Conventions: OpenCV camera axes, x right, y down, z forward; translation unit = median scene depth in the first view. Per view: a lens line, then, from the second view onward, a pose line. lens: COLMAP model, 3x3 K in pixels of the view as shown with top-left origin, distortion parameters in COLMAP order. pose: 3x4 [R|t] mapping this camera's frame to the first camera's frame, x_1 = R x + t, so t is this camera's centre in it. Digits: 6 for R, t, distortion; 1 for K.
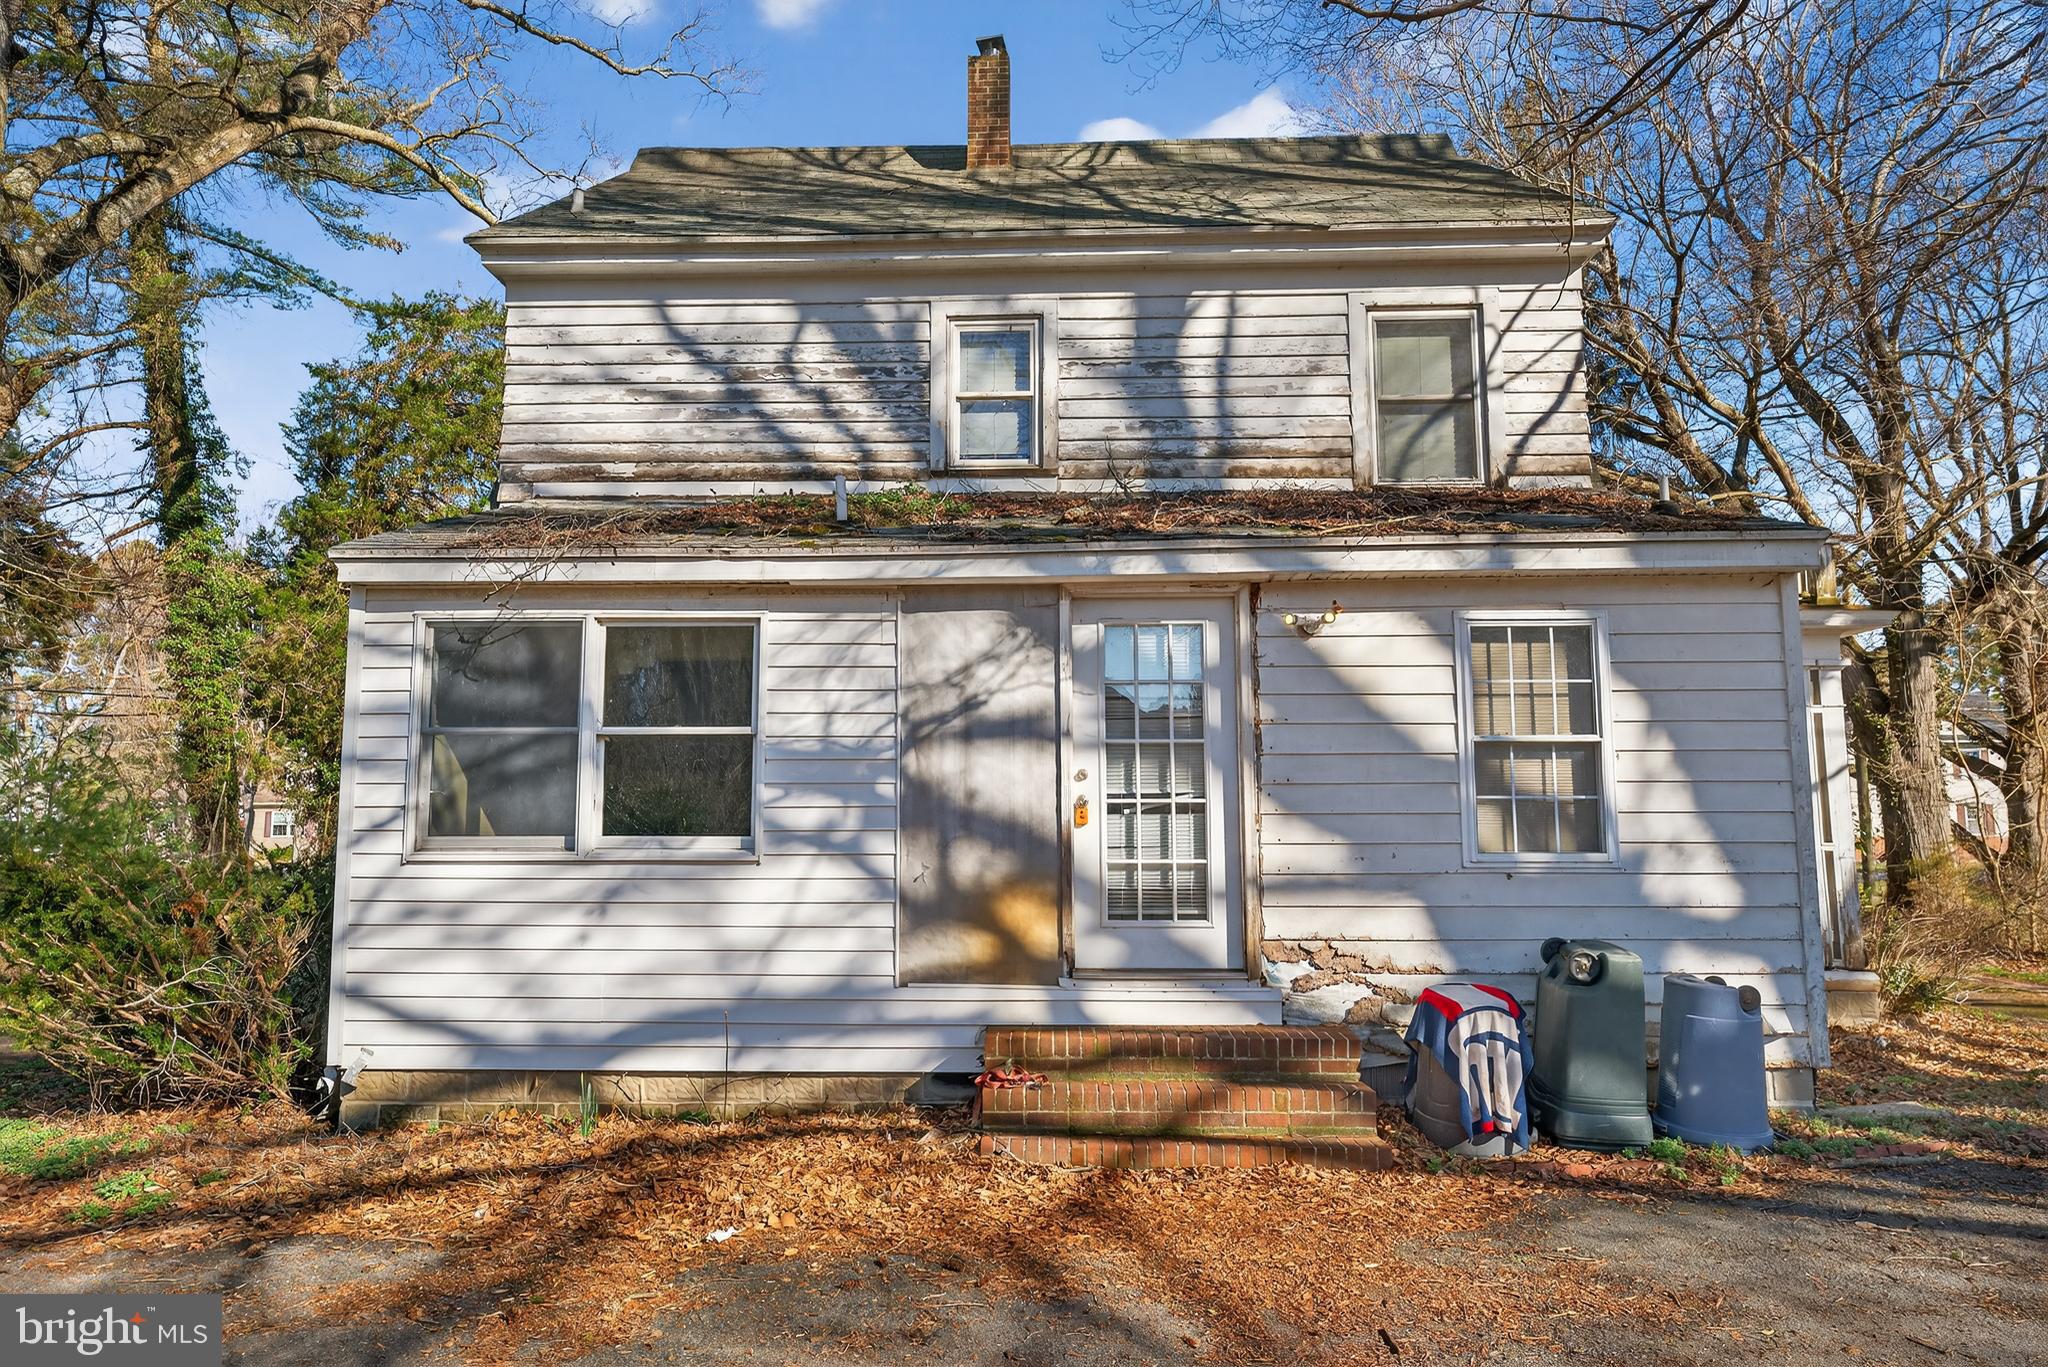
lens RADIAL K [[1300.4, 0, 1025.4], [0, 1300.4, 676.5], [0, 0, 1]] dist [-0.010364, -0.001231]
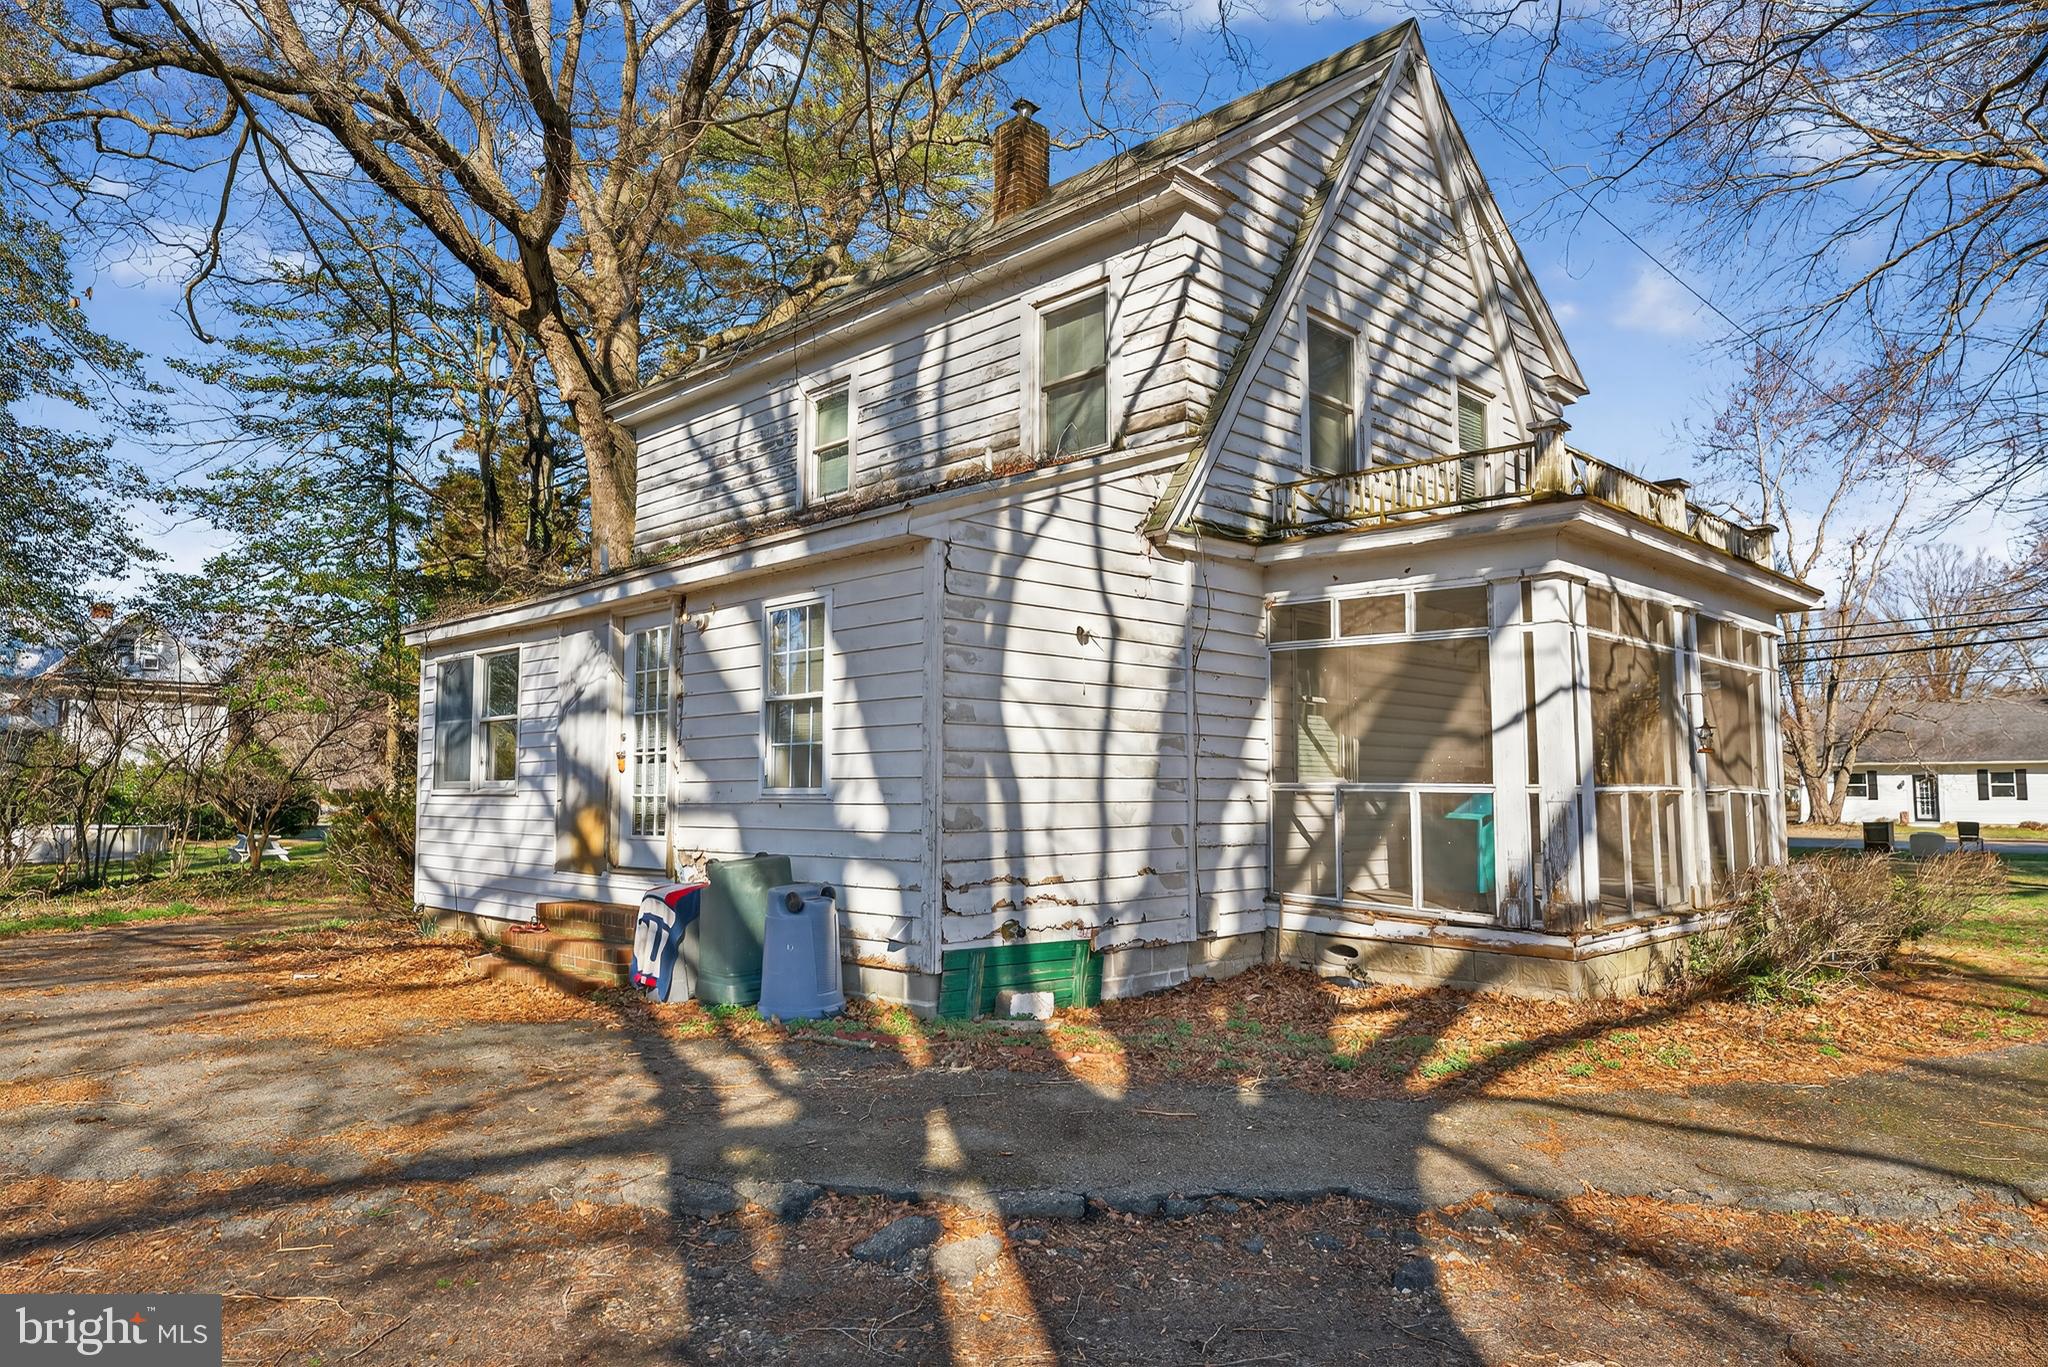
lens RADIAL K [[1300.4, 0, 1029.1], [0, 1300.4, 685.7], [0, 0, 1]] dist [-0.010364, -0.001231]
pose [[0.733856, -0.056388, -0.676960, 1.009653], [0.080673, 0.996731, 0.004429, 0.035607], [0.674497, -0.057863, 0.736006, 0.159448]]
